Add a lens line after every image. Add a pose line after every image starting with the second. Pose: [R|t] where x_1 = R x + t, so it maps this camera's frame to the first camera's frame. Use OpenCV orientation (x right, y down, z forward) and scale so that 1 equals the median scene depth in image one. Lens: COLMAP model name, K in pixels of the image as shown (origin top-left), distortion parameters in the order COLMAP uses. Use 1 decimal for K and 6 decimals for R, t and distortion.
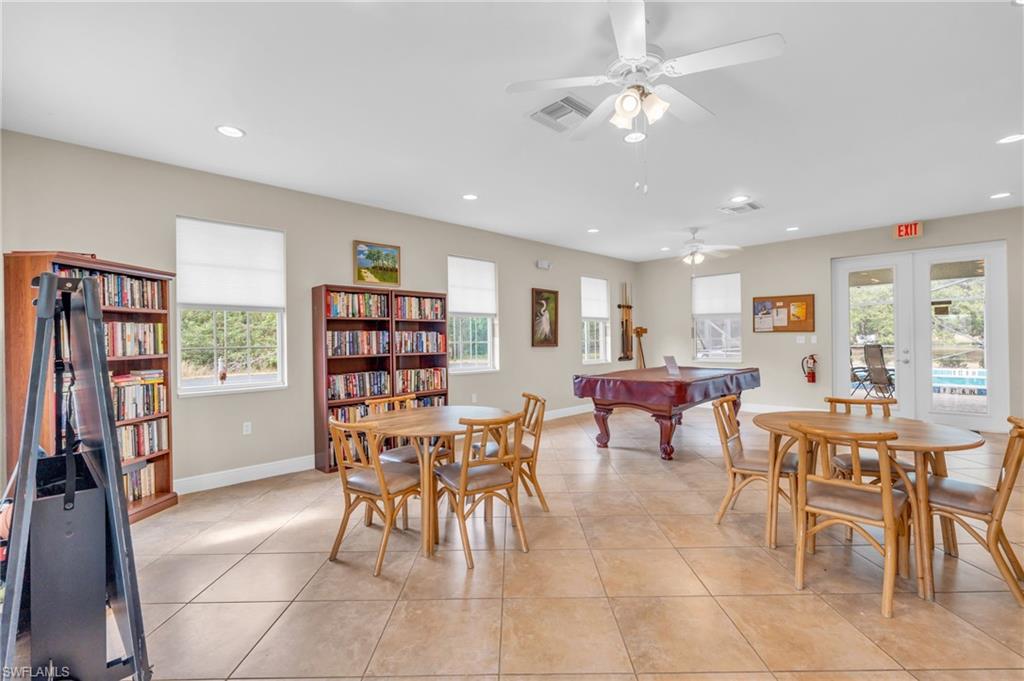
lens RADIAL K [[461.7, 0, 512.0], [0, 461.7, 340.5], [0, 0, 1]] dist [-0.002842, -0.000126]
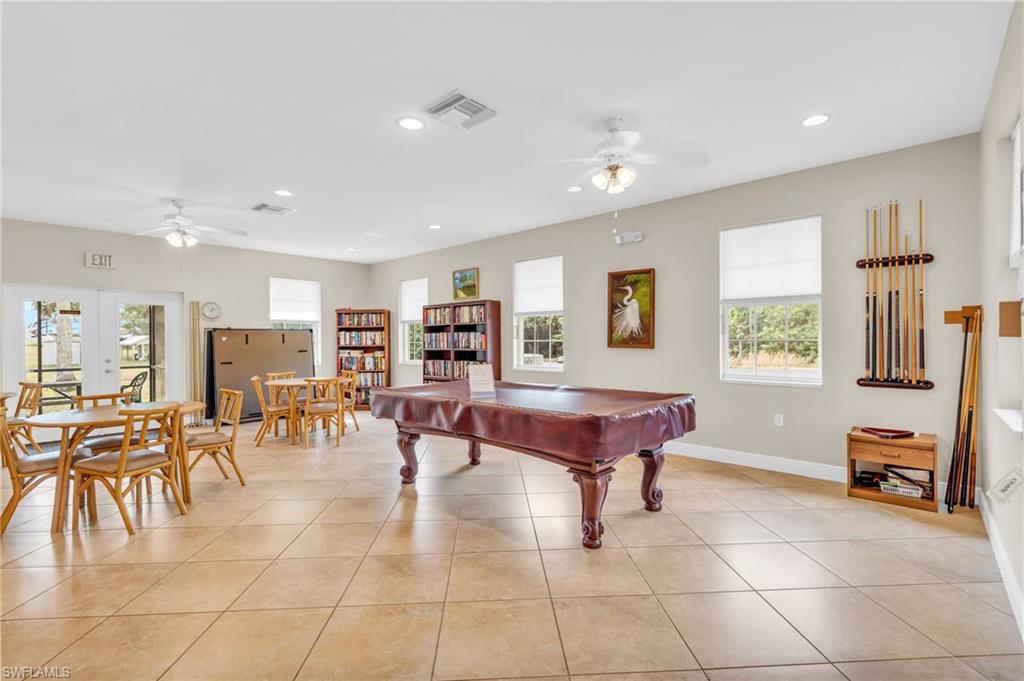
lens RADIAL K [[435.0, 0, 512.0], [0, 435.0, 340.5], [0, 0, 1]] dist [0.000041, 0.000009]
pose [[0.068957, 0.016335, -0.997486, 0.990352], [0.006725, 0.999836, 0.016838, -0.015579], [0.997597, -0.007869, 0.068836, 1.005706]]
